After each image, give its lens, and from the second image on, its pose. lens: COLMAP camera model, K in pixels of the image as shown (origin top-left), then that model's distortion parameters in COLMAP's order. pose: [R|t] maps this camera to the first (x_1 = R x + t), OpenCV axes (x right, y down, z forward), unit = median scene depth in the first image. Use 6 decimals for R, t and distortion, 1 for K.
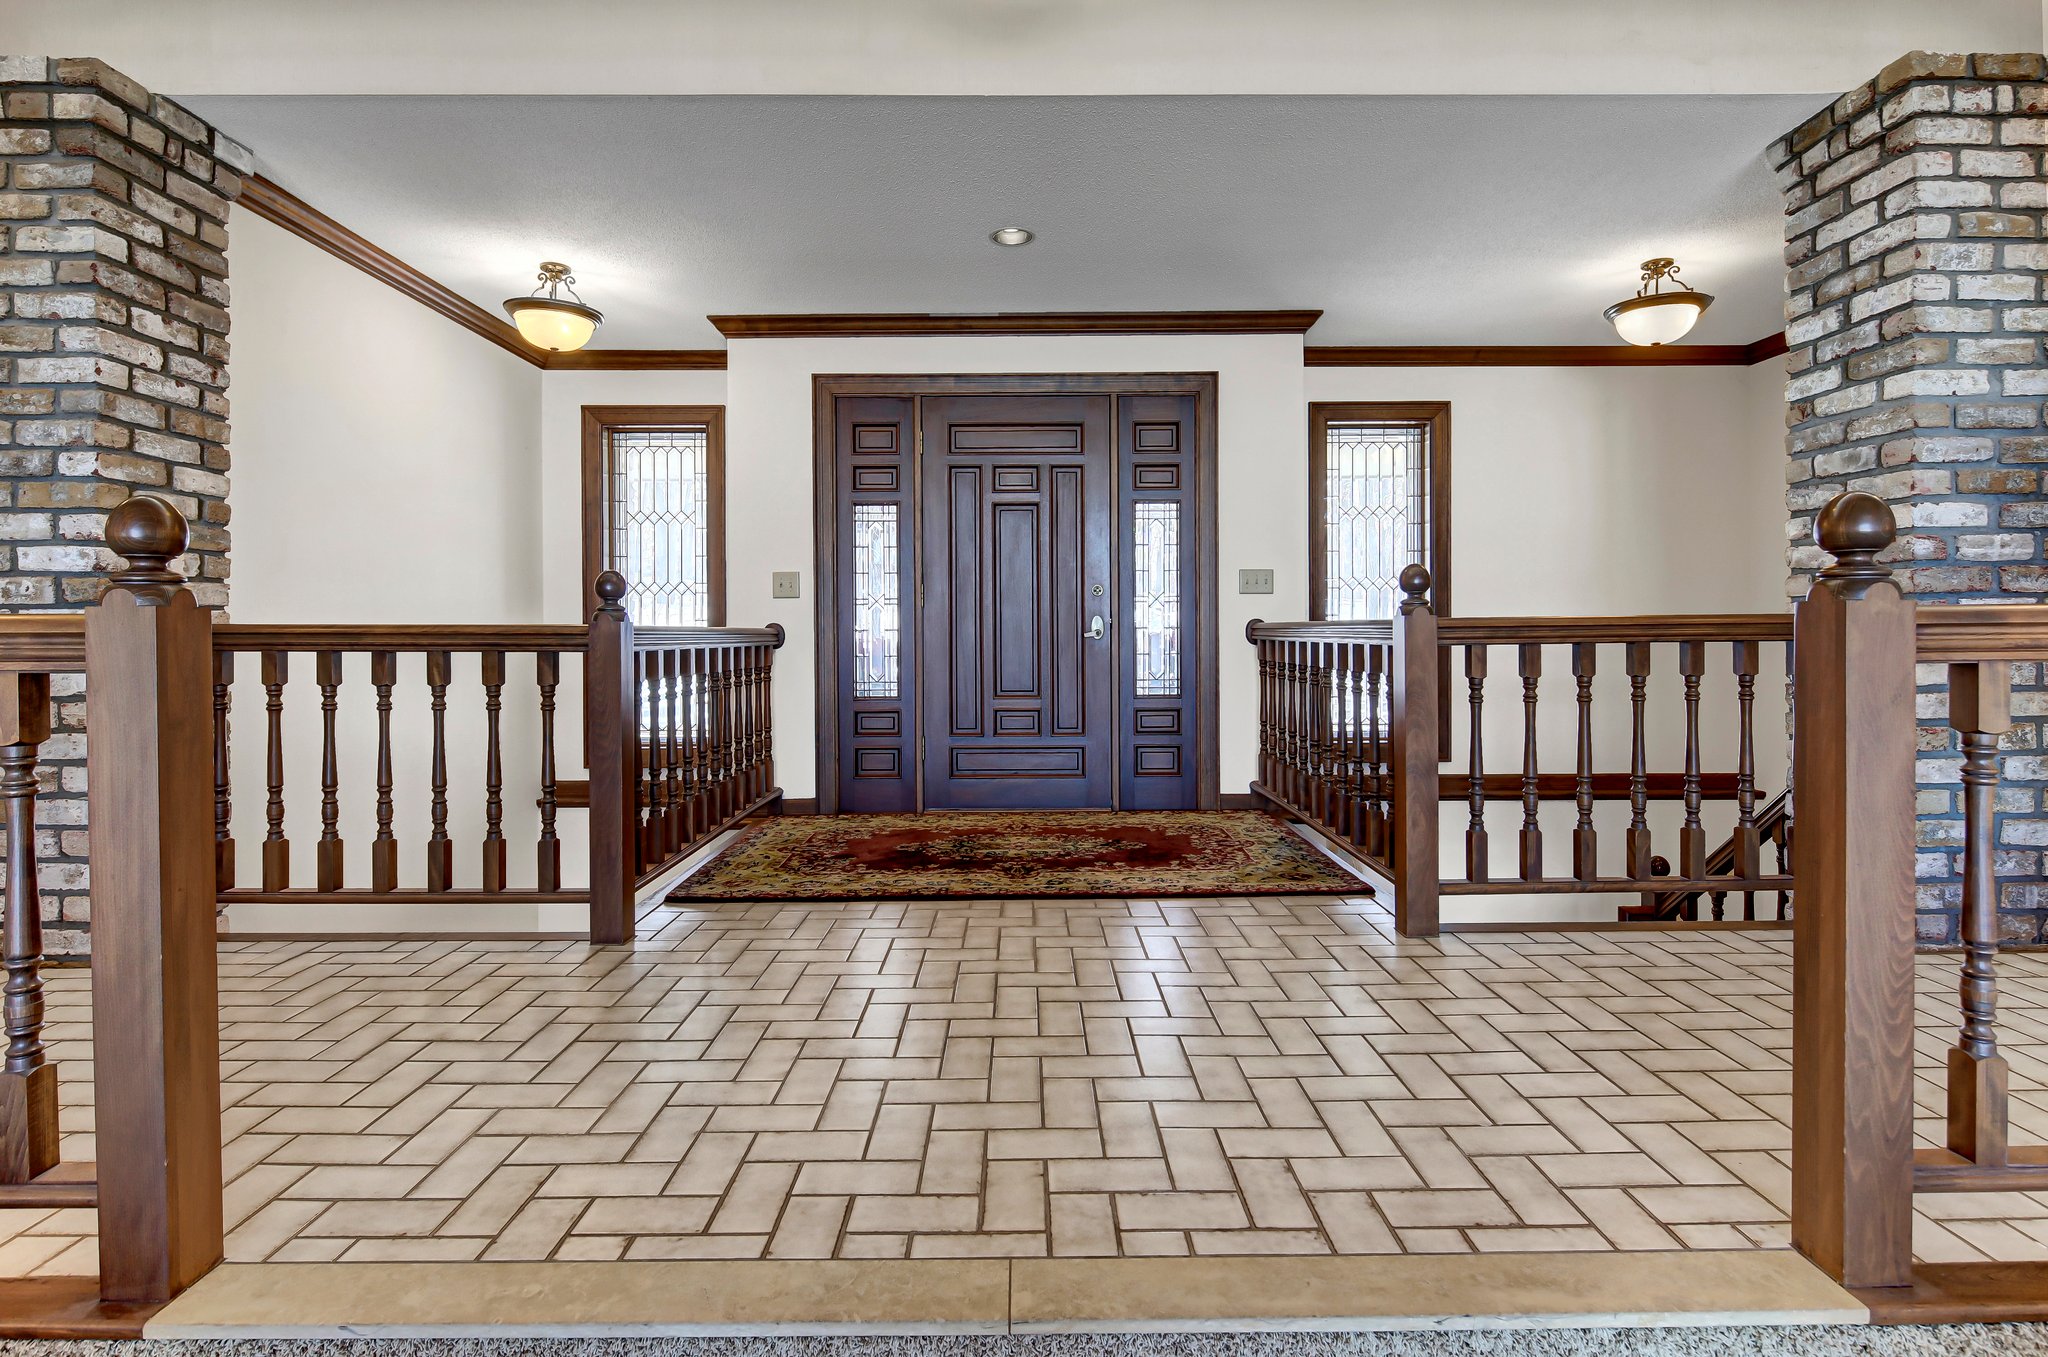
lens RADIAL K [[1002.6, 0, 1024.6], [0, 1002.6, 625.0], [0, 0, 1]] dist [-0.002675, -0.001510]
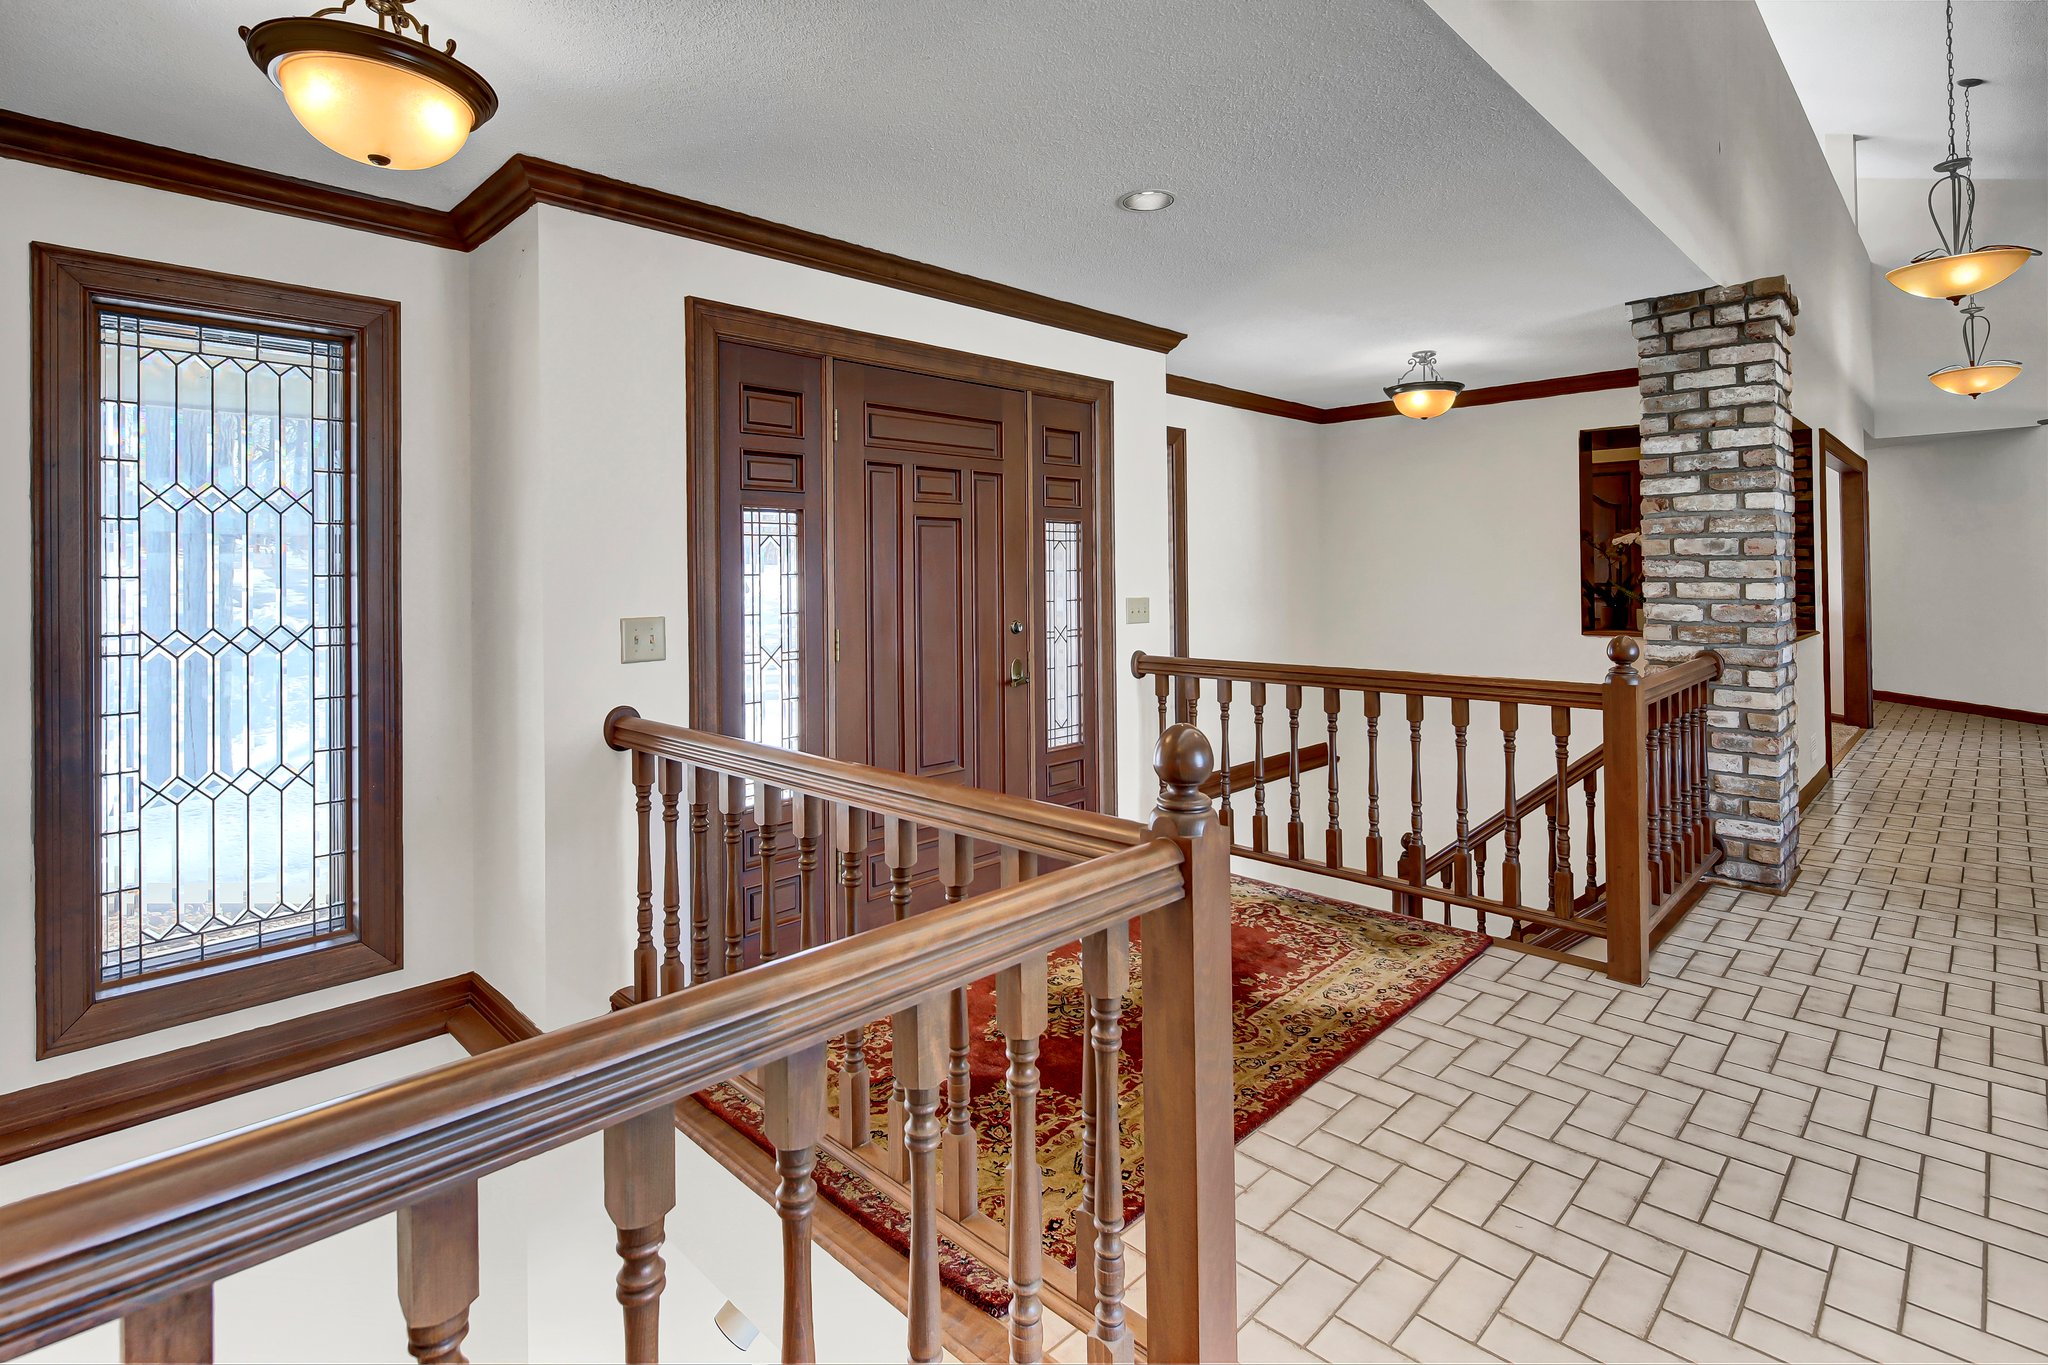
lens RADIAL K [[997.0, 0, 1023.4], [0, 997.0, 554.1], [0, 0, 1]] dist [-0.002147, -0.001543]
pose [[0.705914, 0.012296, 0.708191, -0.799052], [0.003744, 0.999771, -0.021091, -0.122853], [-0.708287, 0.017540, 0.705706, 0.669512]]
